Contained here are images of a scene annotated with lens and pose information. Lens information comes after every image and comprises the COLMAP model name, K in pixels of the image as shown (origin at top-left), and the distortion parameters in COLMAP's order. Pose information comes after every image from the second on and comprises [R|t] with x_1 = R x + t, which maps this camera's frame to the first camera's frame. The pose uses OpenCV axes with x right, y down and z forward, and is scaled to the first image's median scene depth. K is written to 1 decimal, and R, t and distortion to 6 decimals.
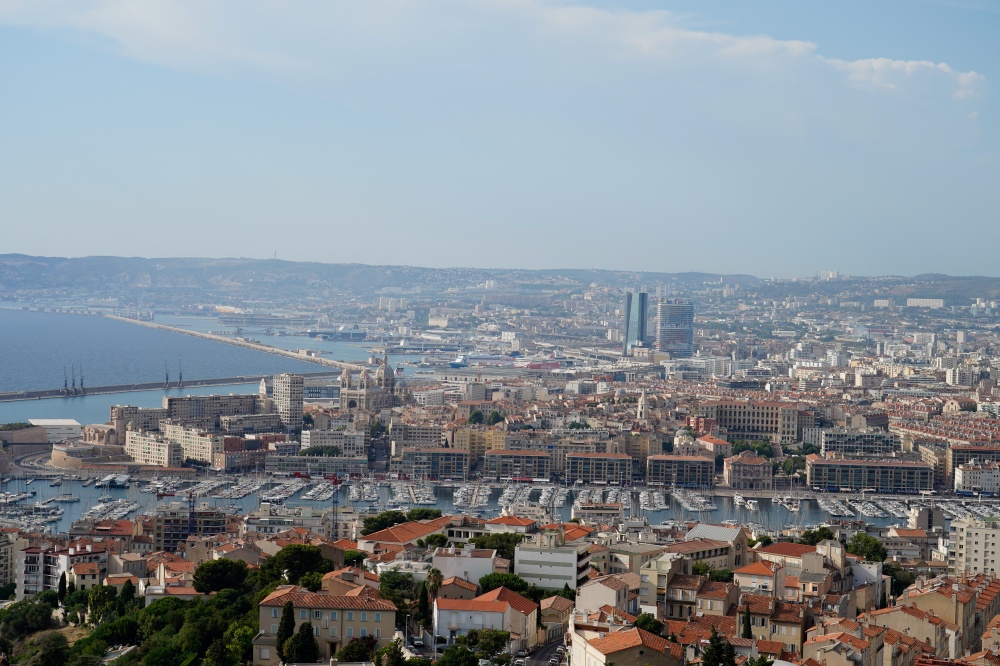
lens RADIAL K [[450.4, 0, 500.3], [0, 450.4, 329.4], [0, 0, 1]] dist [-0.004388, 0.000529]
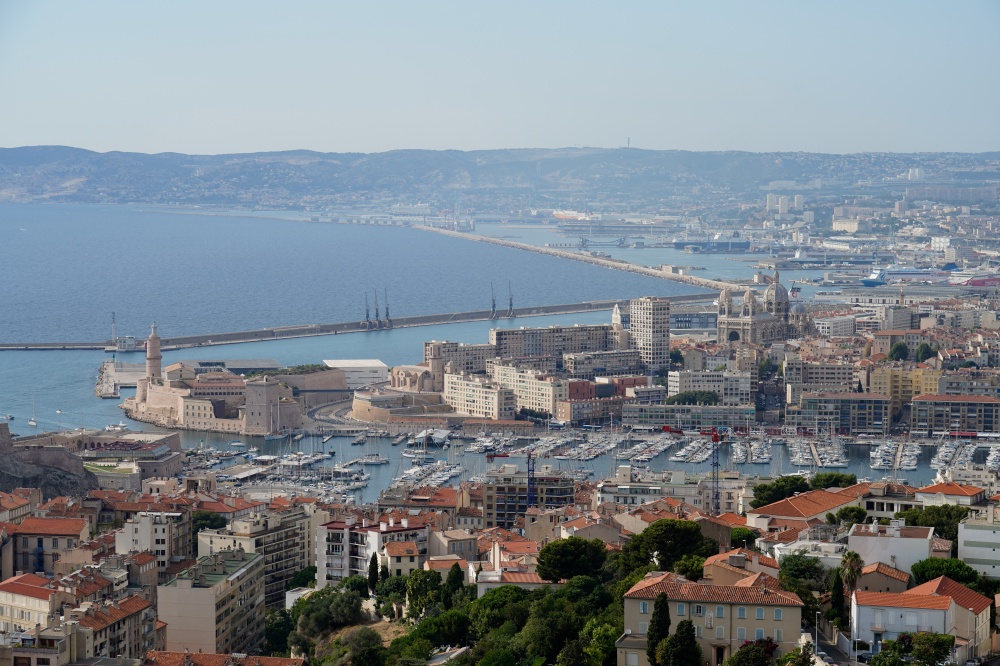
lens RADIAL K [[450.4, 0, 500.3], [0, 450.4, 329.4], [0, 0, 1]] dist [-0.004388, 0.000529]
pose [[0.998583, -0.015943, -0.050777, -0.691020], [0.016837, 0.999710, 0.017236, 0.136436], [0.050488, -0.018067, 0.998561, 0.225733]]
